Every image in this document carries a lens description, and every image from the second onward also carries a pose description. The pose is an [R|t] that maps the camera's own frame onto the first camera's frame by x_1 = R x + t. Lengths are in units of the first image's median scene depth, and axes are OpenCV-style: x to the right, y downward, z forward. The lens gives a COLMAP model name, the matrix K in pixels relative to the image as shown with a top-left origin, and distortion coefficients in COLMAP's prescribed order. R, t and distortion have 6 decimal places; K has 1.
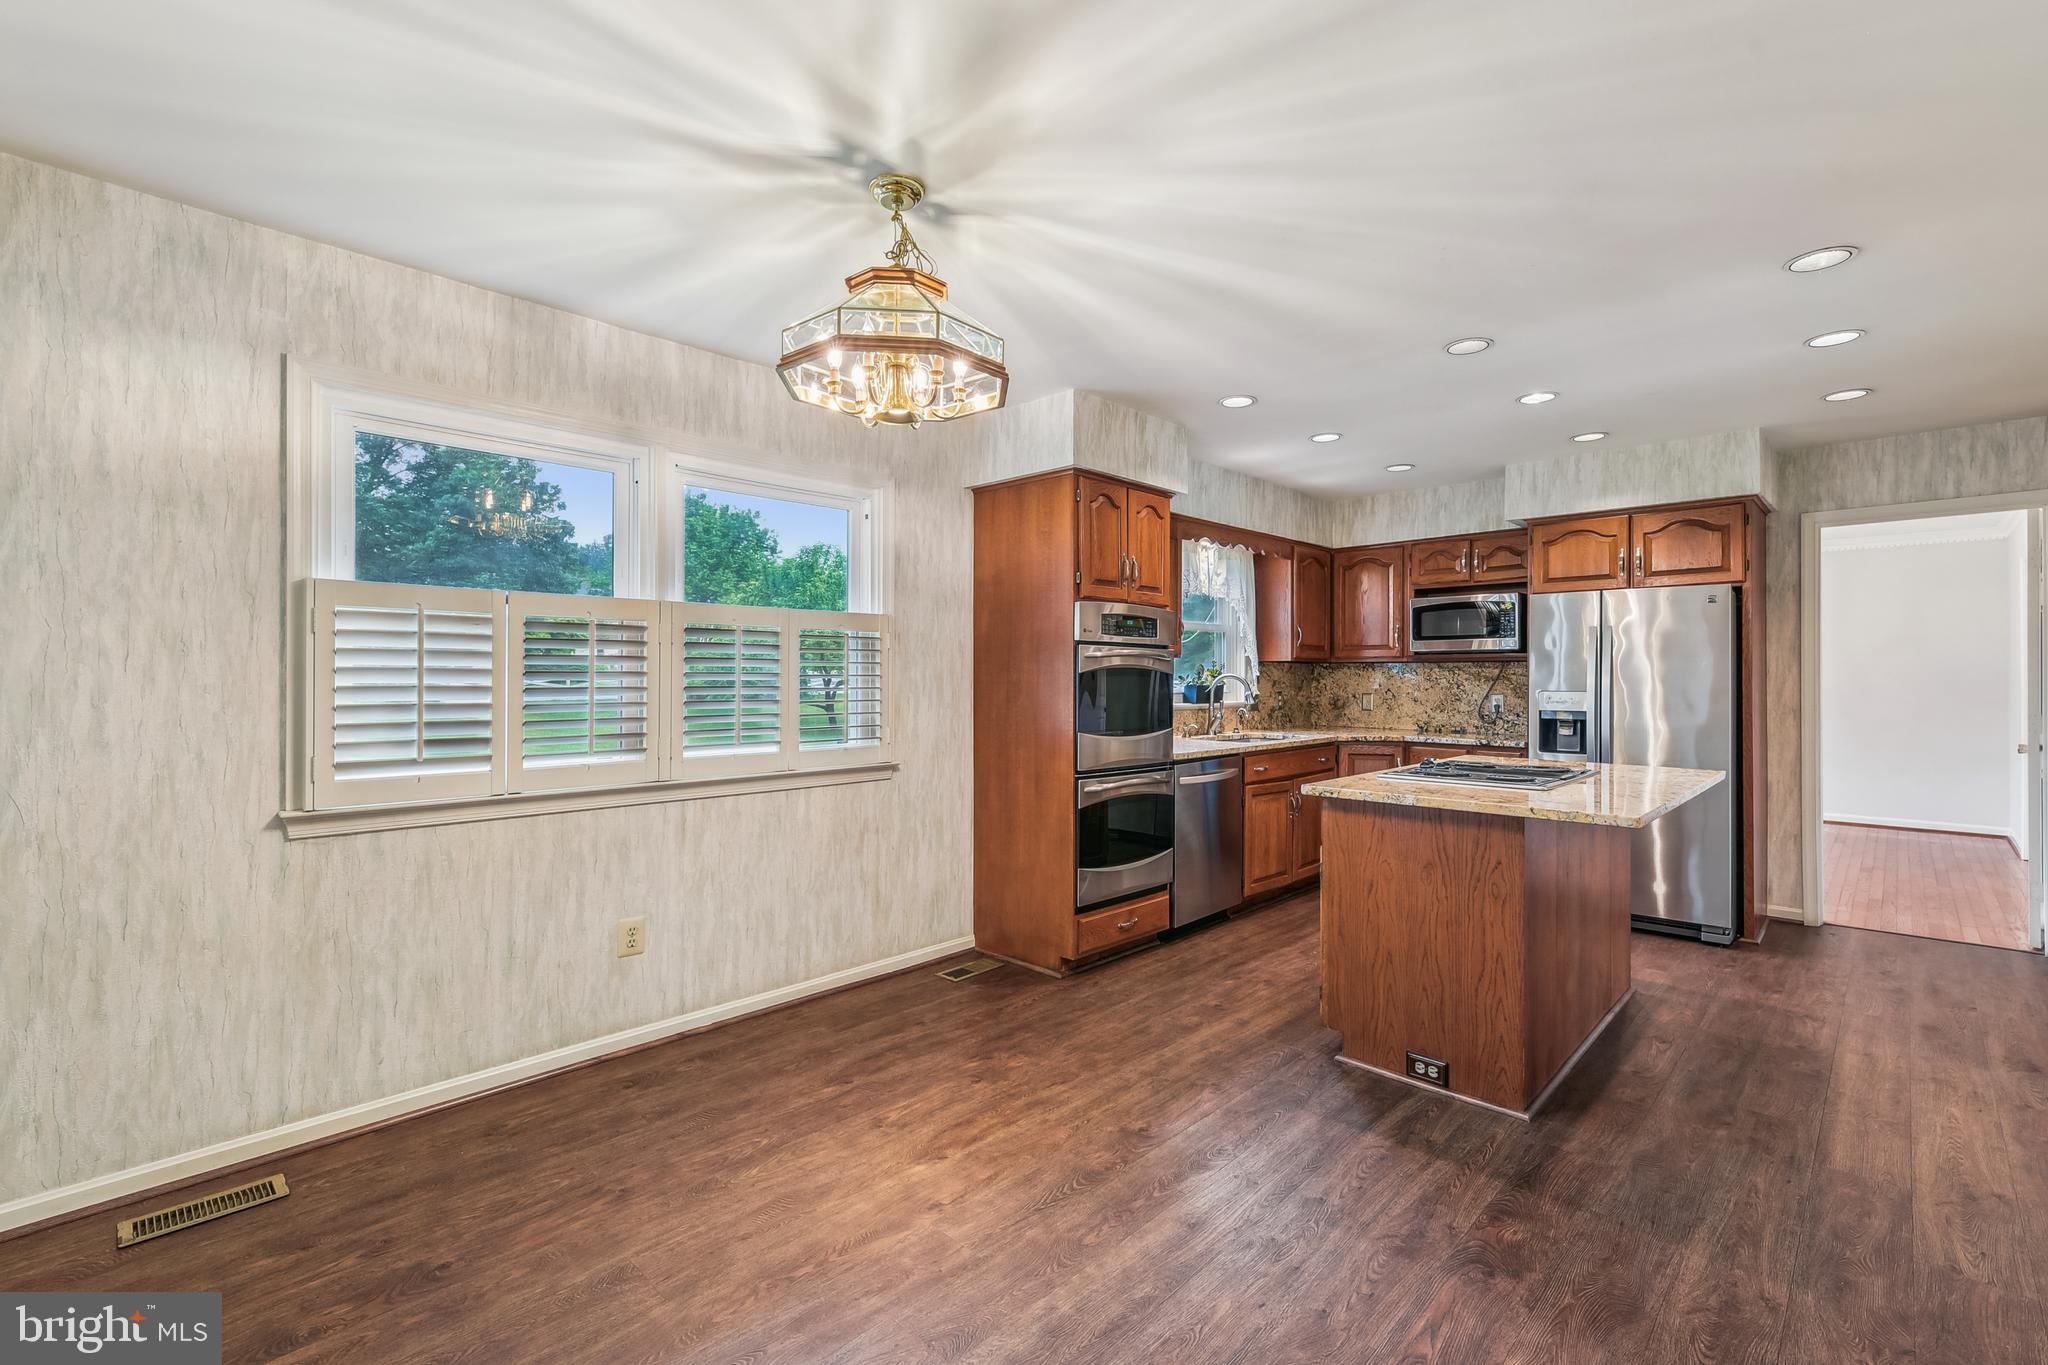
lens RADIAL K [[898.7, 0, 1034.9], [0, 898.7, 674.0], [0, 0, 1]] dist [0.004380, -0.000146]
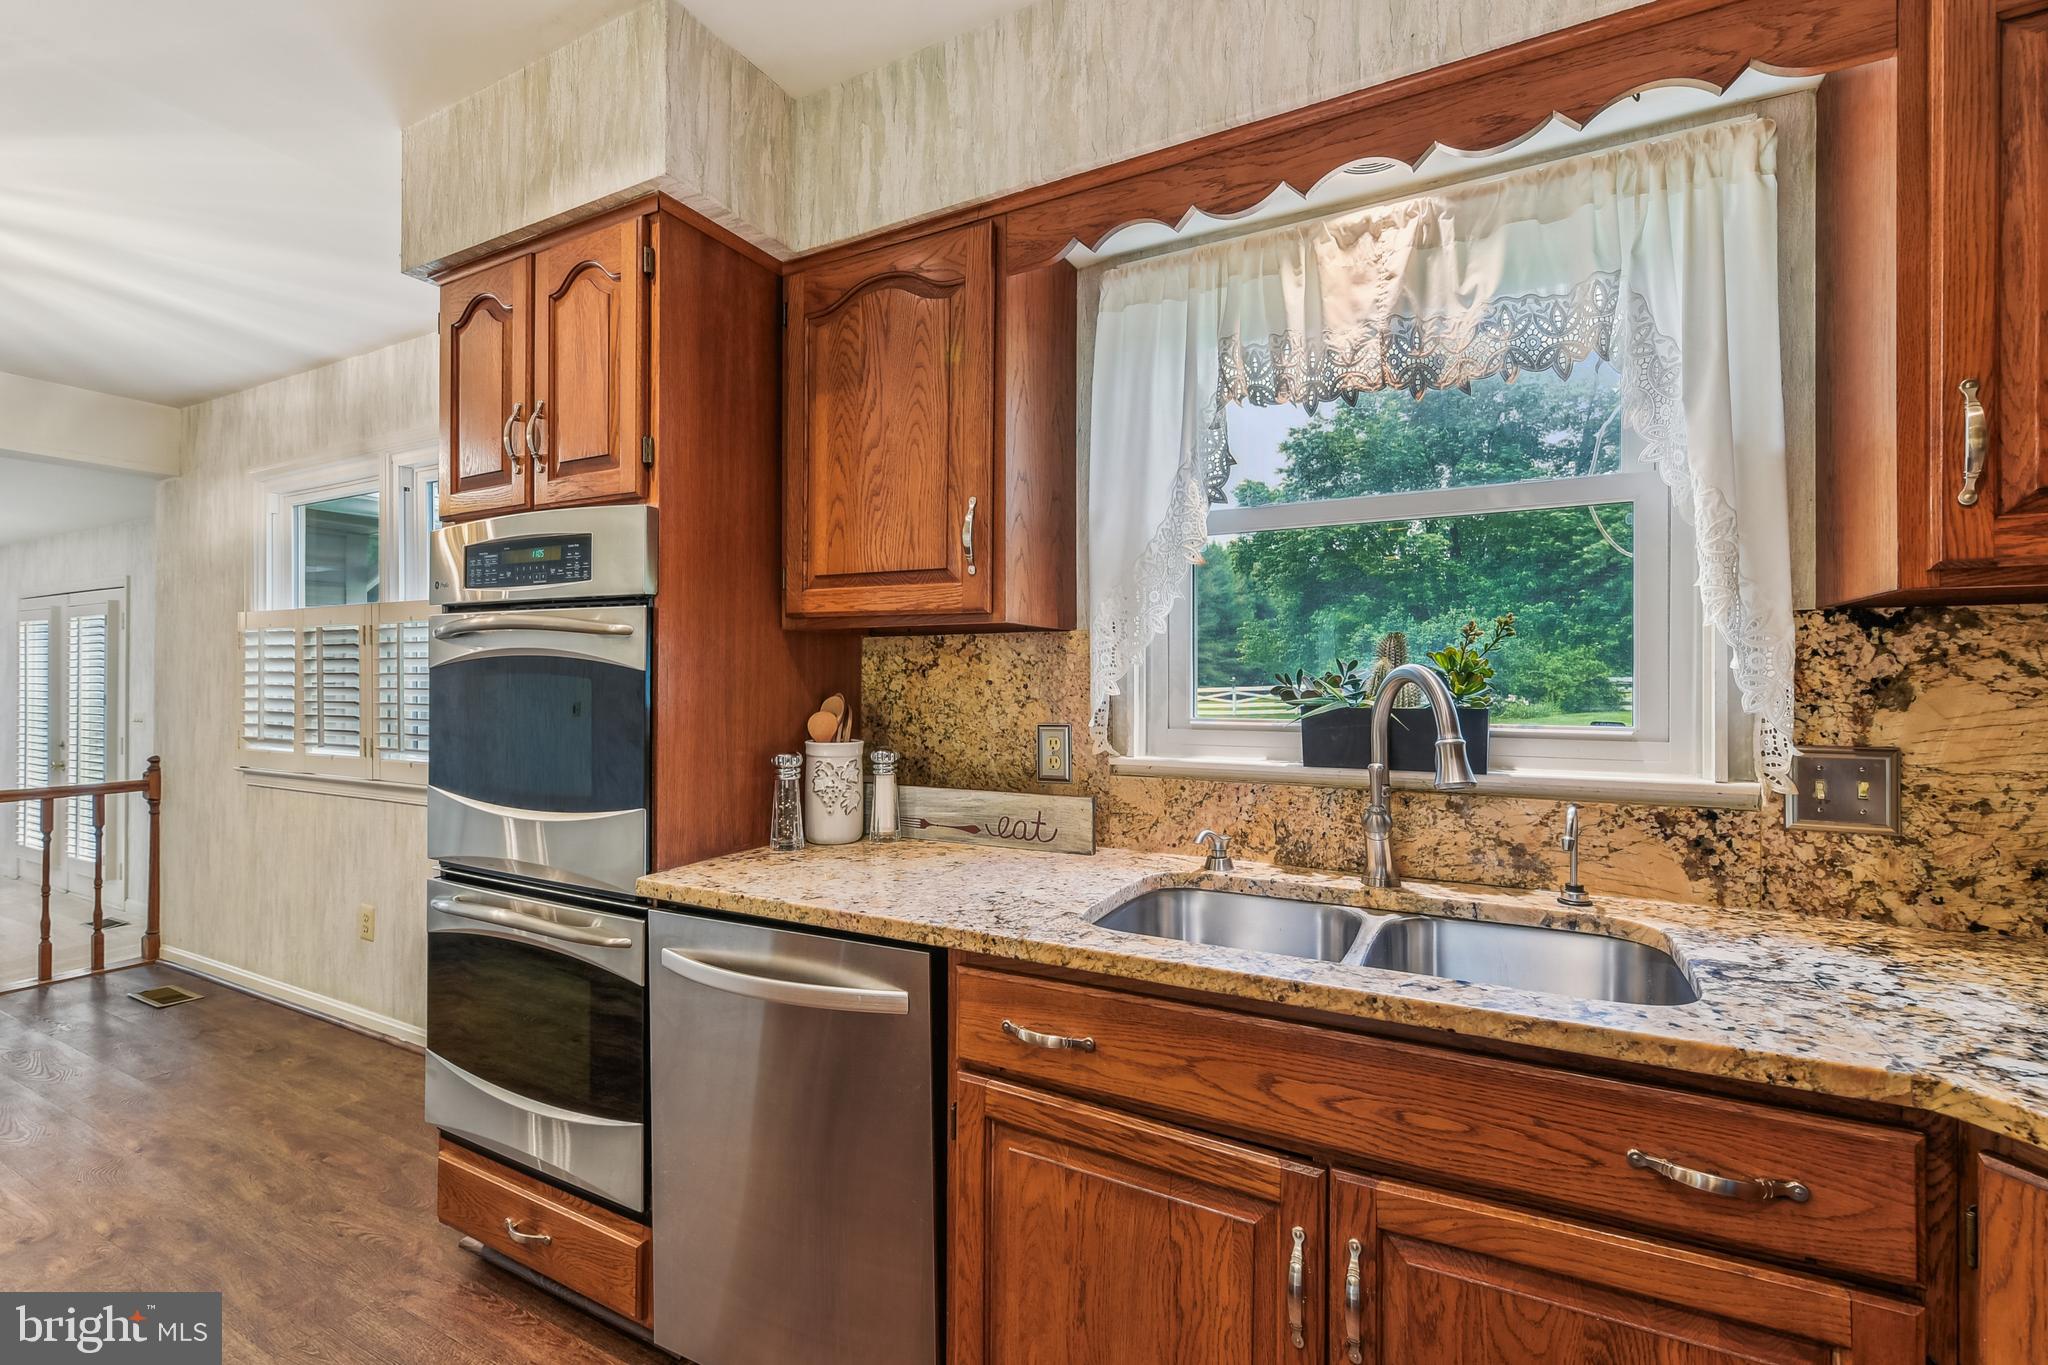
lens RADIAL K [[898.7, 0, 1020.1], [0, 898.7, 675.2], [0, 0, 1]] dist [0.004380, -0.000146]
pose [[0.264702, -0.005032, -0.964317, 0.539981], [0.002267, 0.999987, -0.004596, 0.004682], [0.964328, -0.000970, 0.264710, 1.007963]]
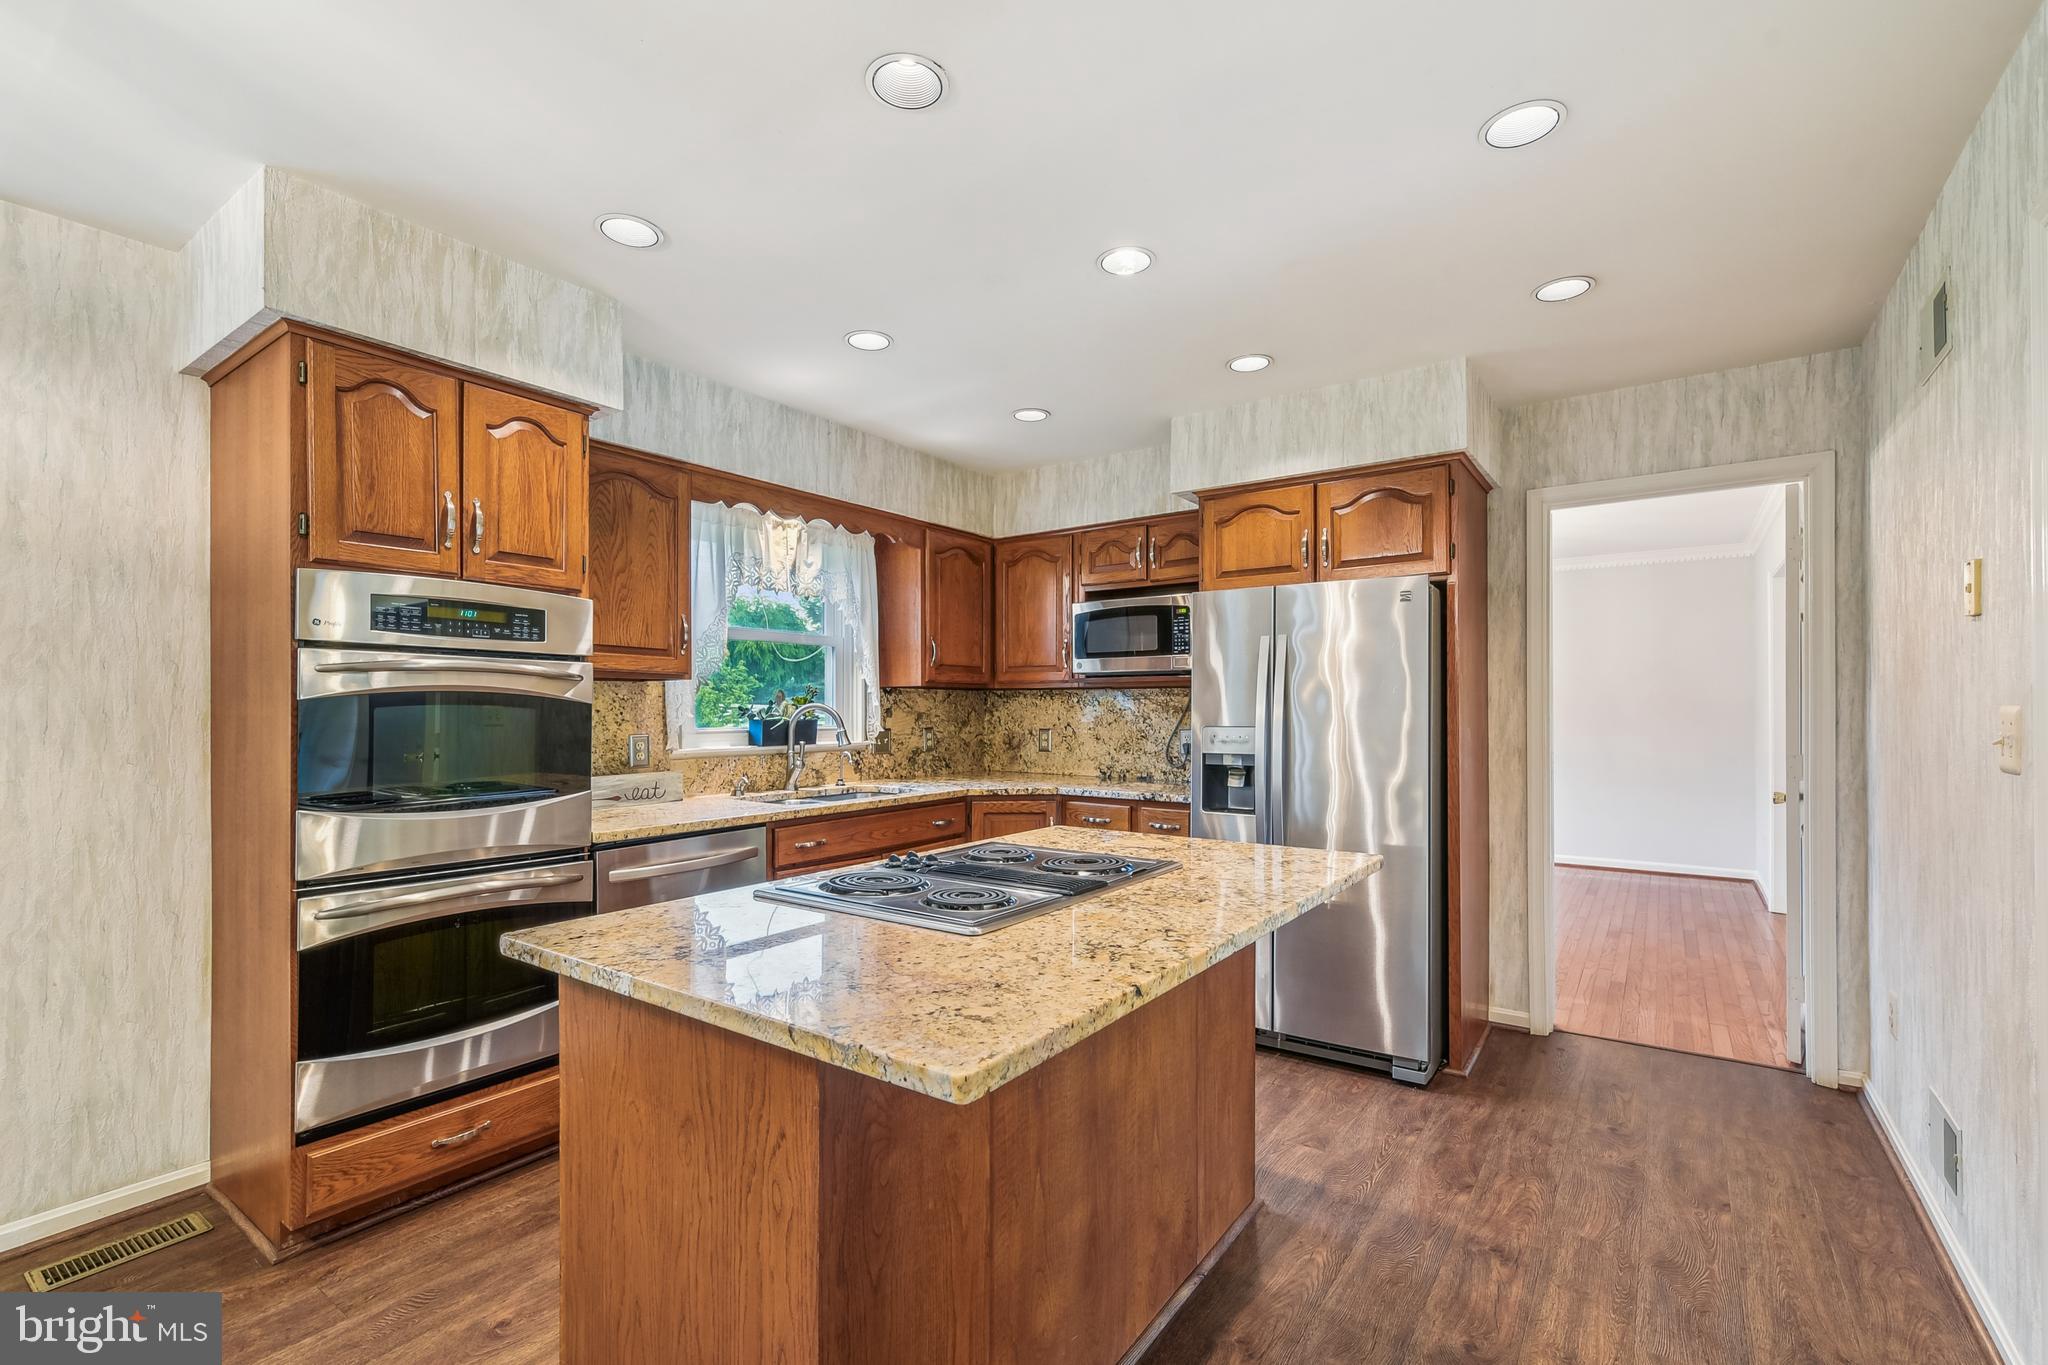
lens RADIAL K [[898.7, 0, 1042.6], [0, 898.7, 708.4], [0, 0, 1]] dist [0.004380, -0.000146]
pose [[0.987194, -0.002198, 0.159510, 0.343179], [0.001810, 0.999995, 0.002579, 0.002681], [-0.159514, -0.002257, 0.987193, 0.333646]]
